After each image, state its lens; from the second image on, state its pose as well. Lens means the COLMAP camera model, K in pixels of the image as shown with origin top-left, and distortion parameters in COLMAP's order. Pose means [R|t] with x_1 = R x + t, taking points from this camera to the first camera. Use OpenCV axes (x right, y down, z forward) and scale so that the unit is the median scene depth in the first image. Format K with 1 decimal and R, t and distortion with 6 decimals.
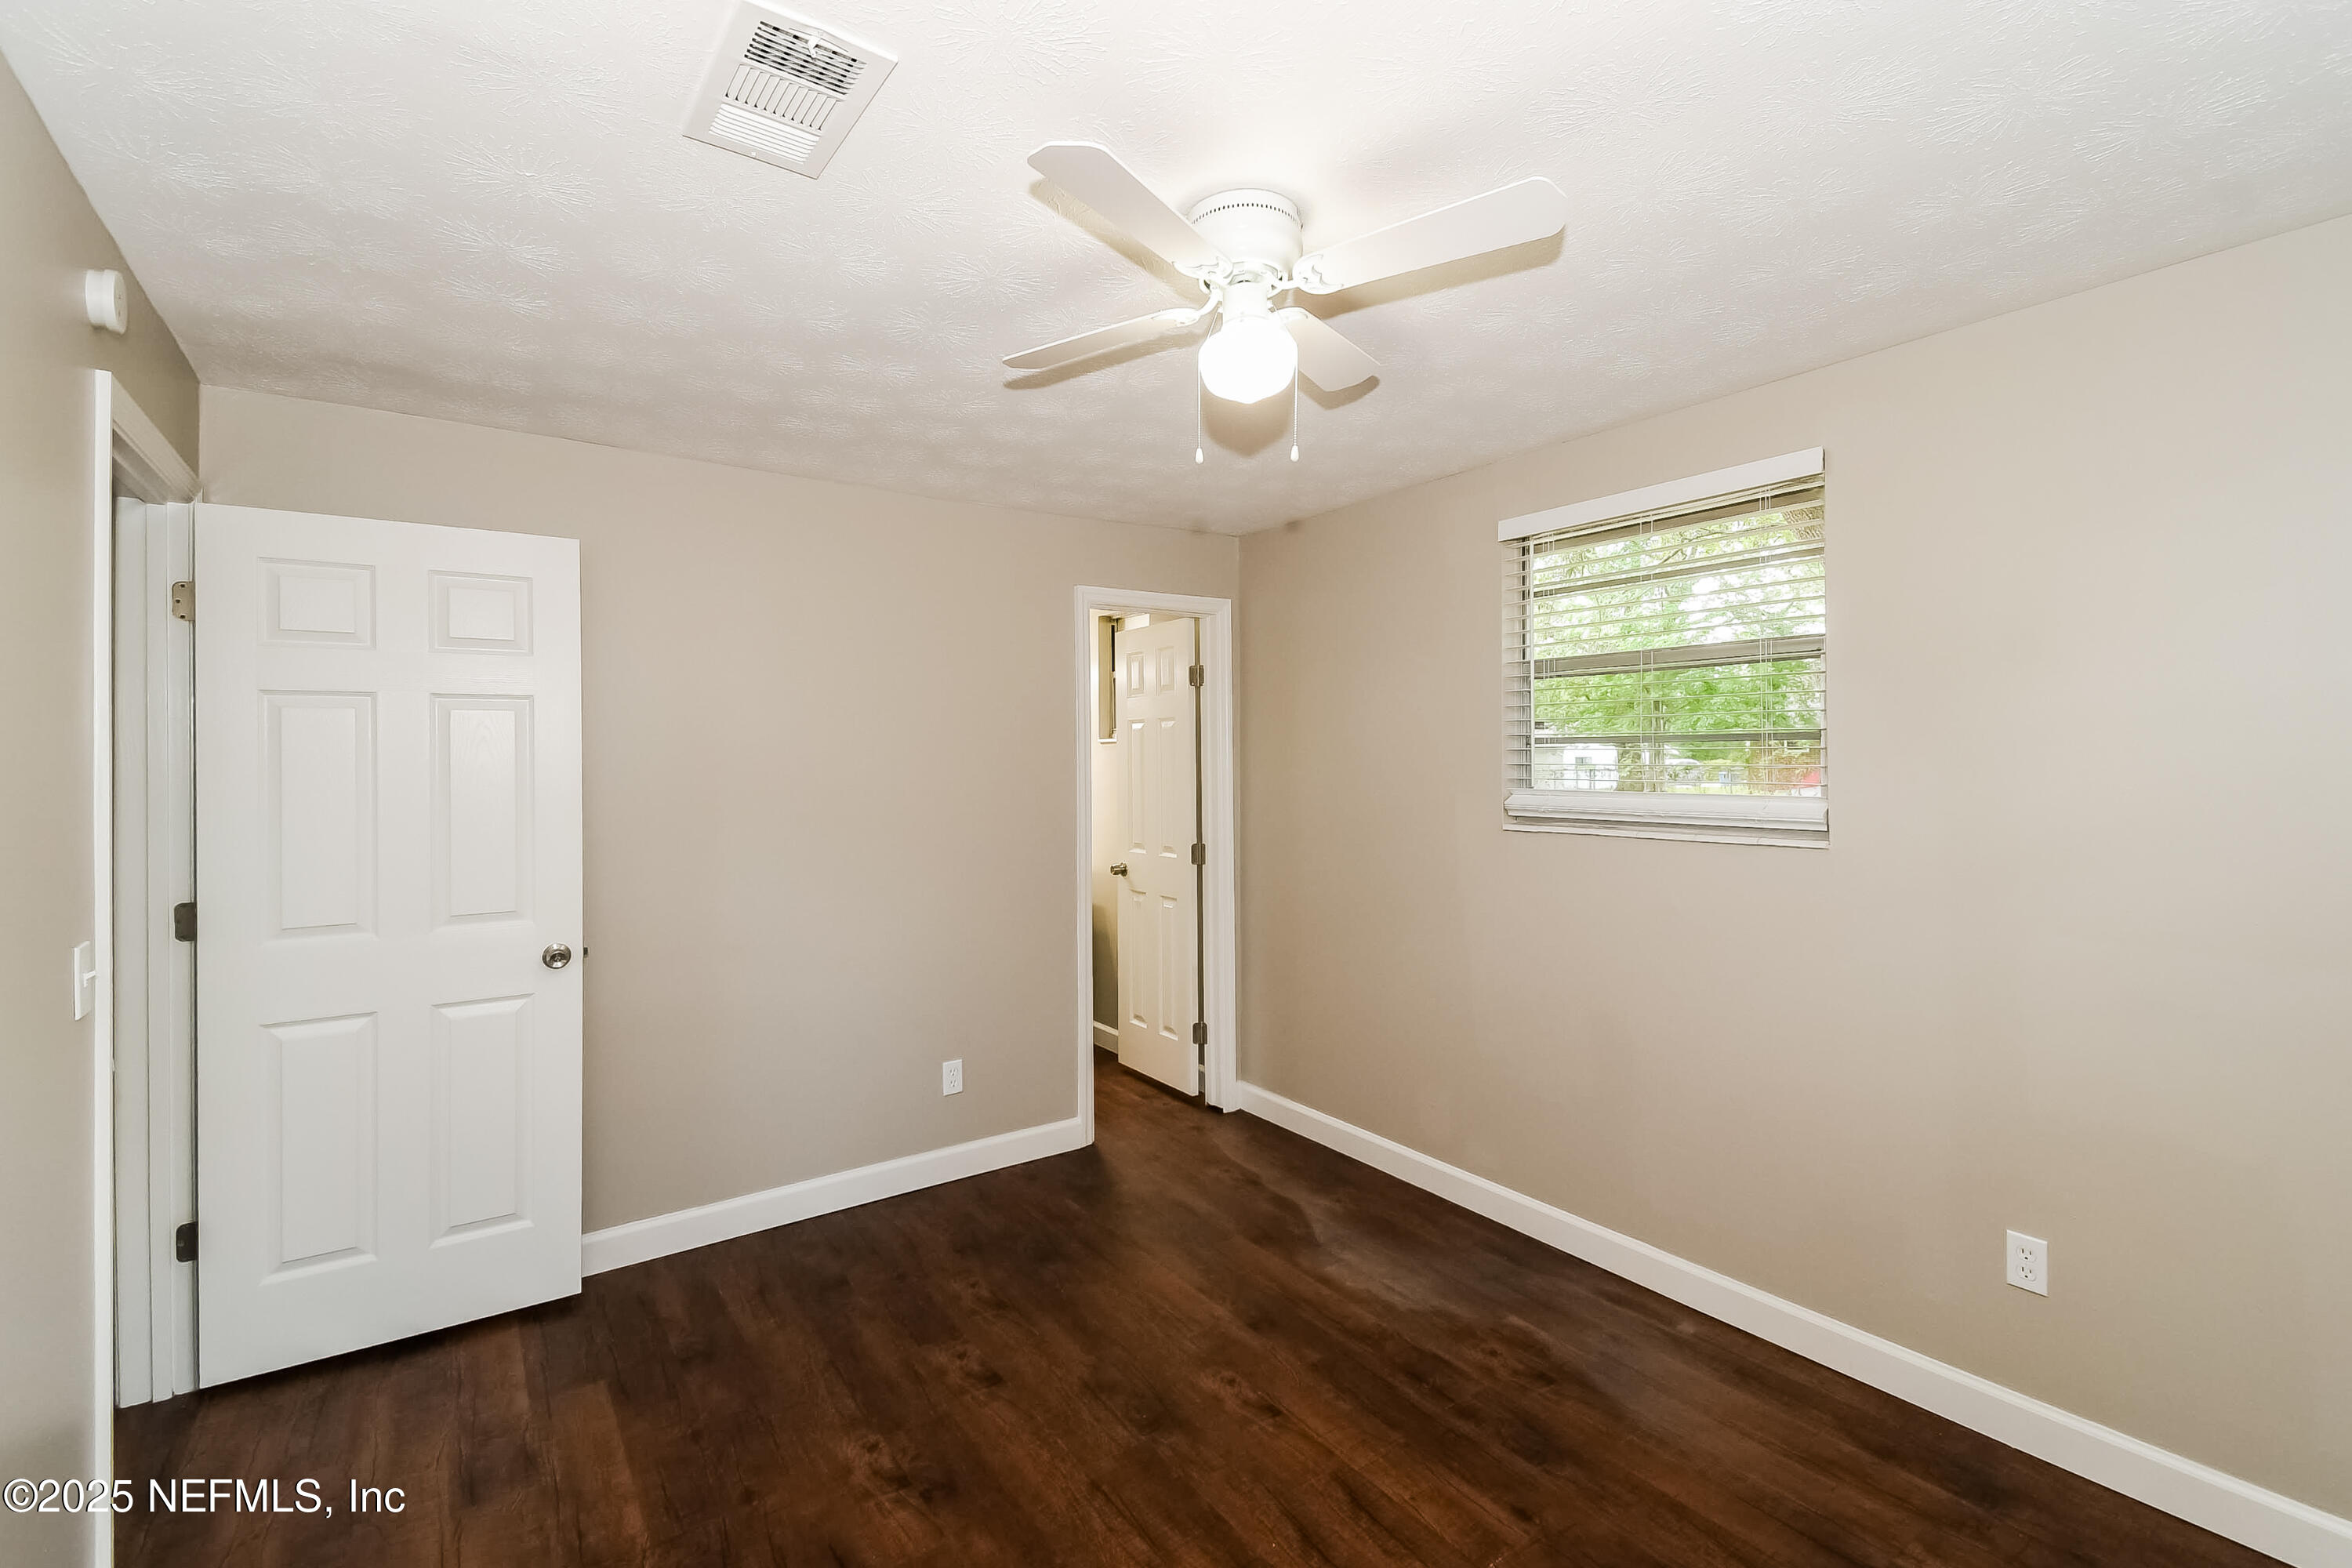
lens RADIAL K [[1031.5, 0, 1179.7], [0, 1031.5, 773.8], [0, 0, 1]] dist [0.000664, 0.000082]
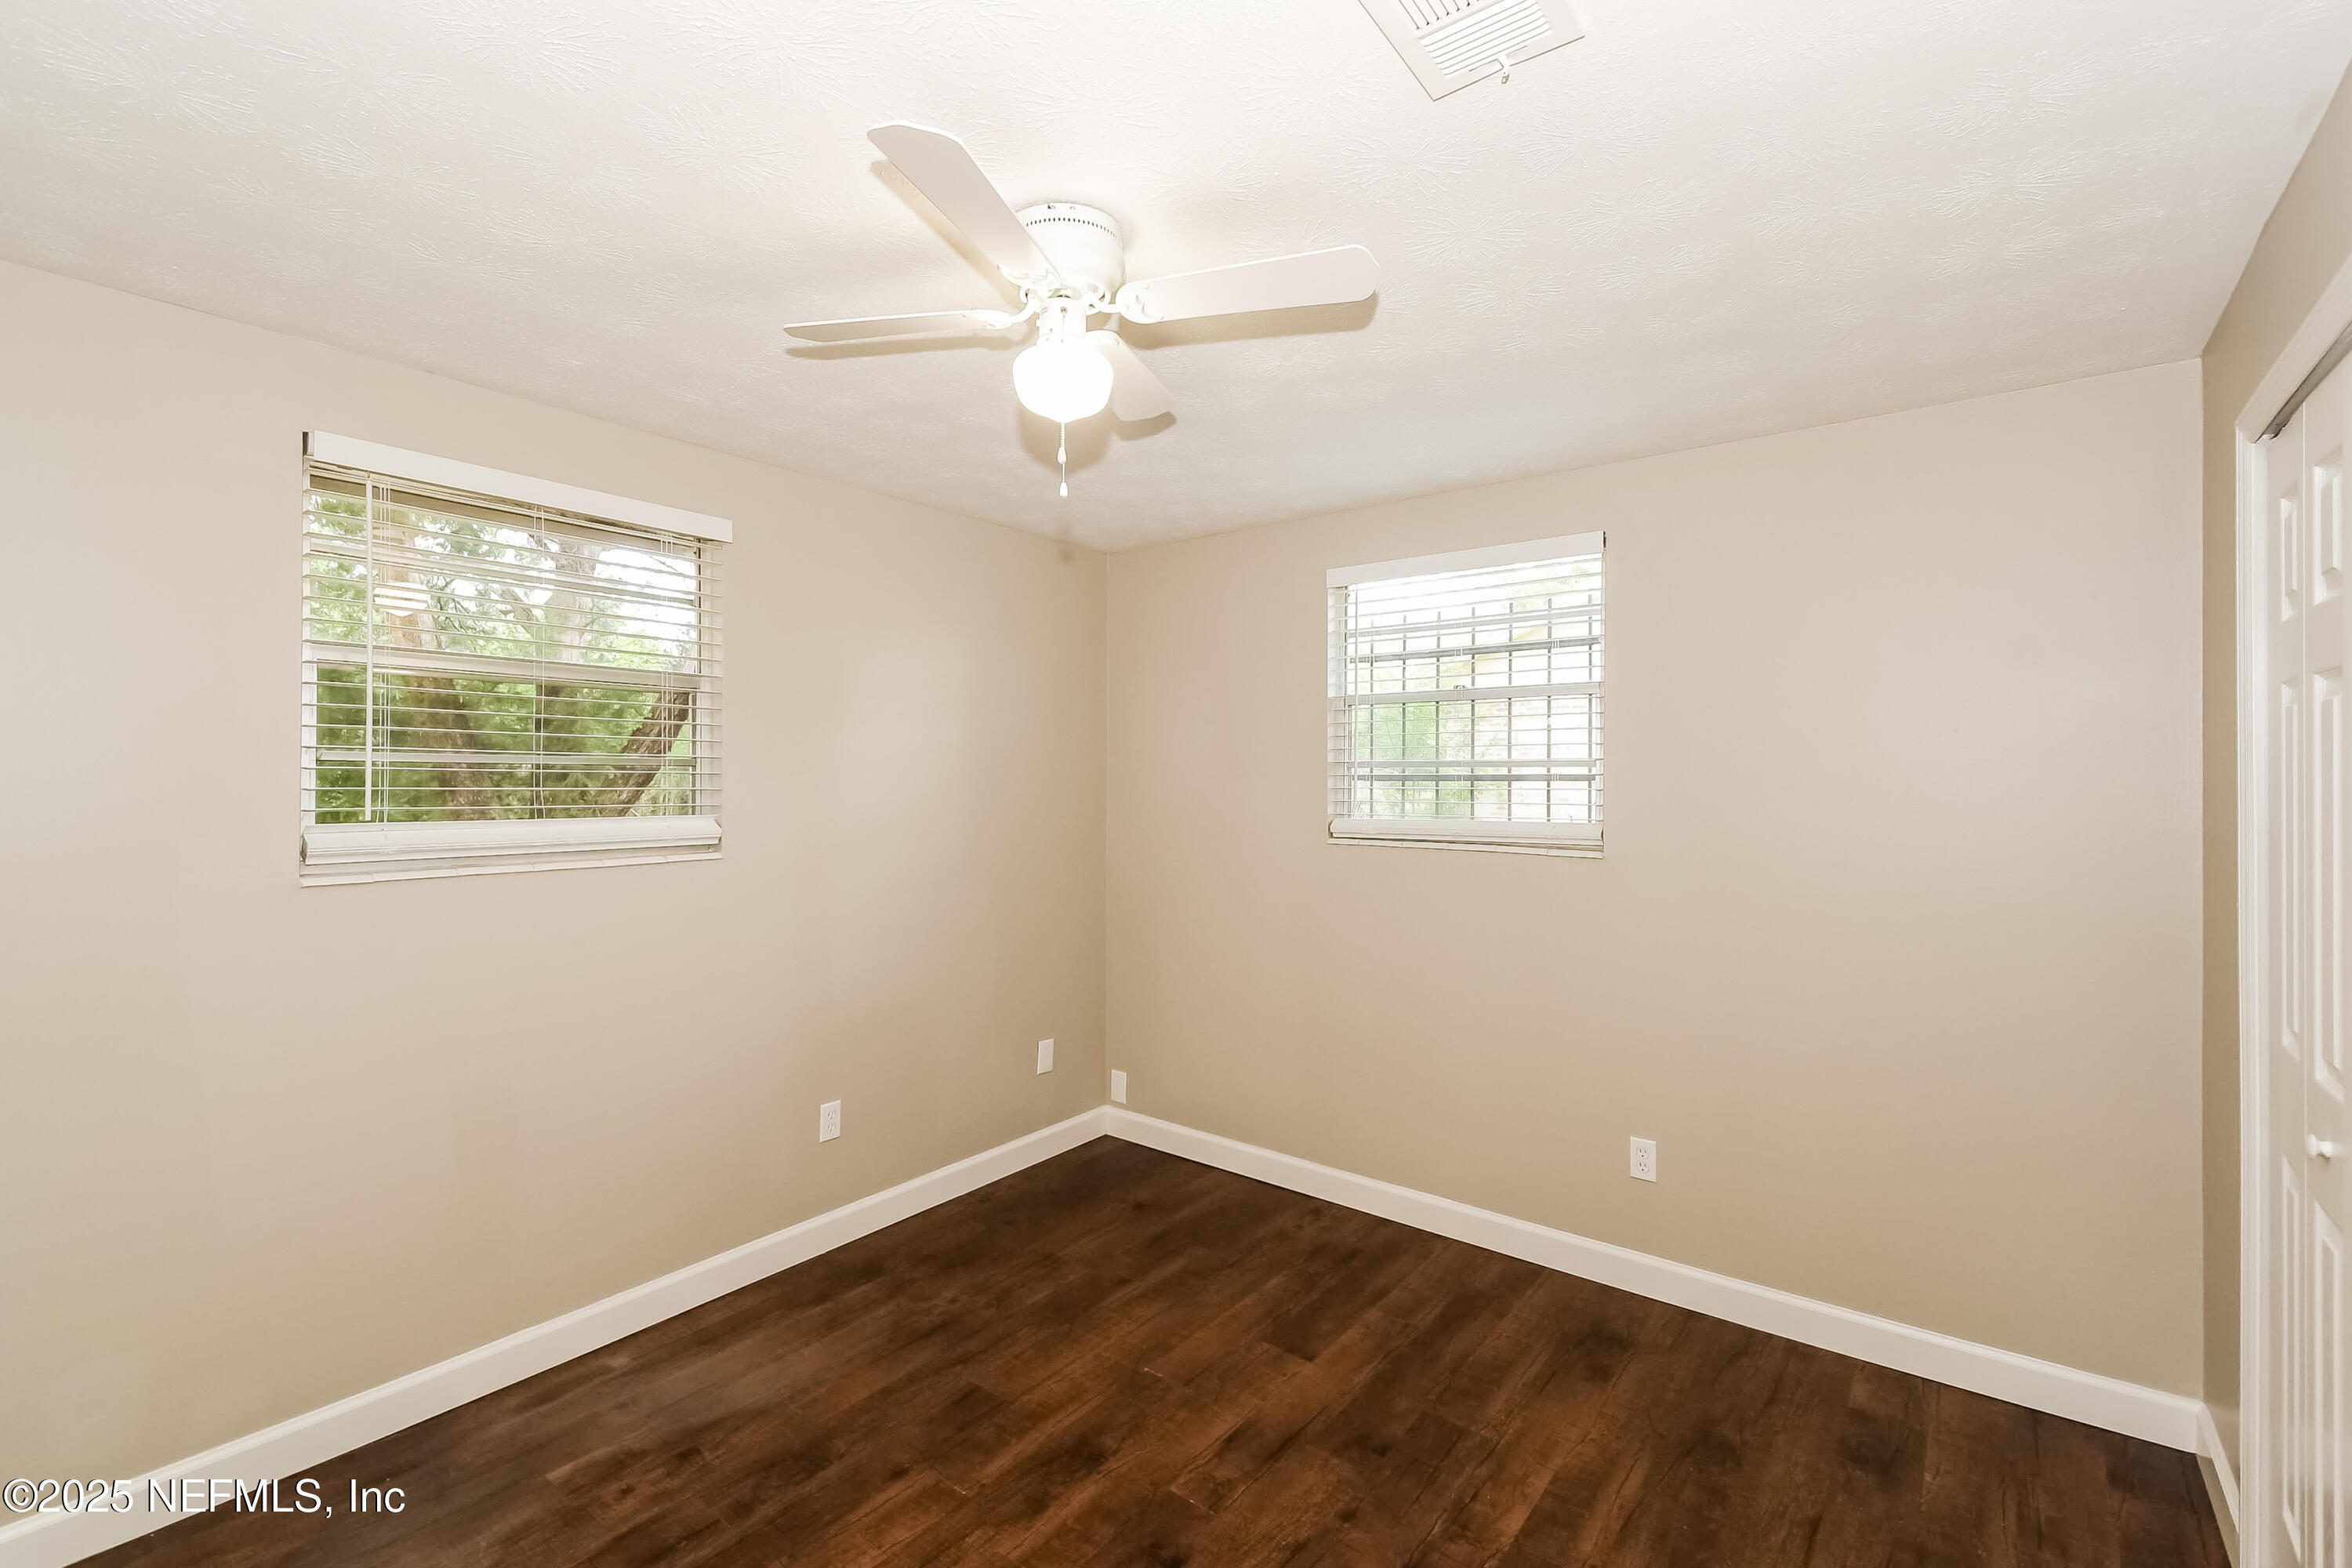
lens RADIAL K [[1016.0, 0, 1176.0], [0, 1016.0, 784.0], [0, 0, 1]] dist [0.001022, 0.000157]
pose [[-0.290430, -0.003325, 0.956890, -0.705833], [0.013844, 0.999875, 0.007676, -0.015089], [-0.956796, 0.015476, -0.290348, 0.922714]]
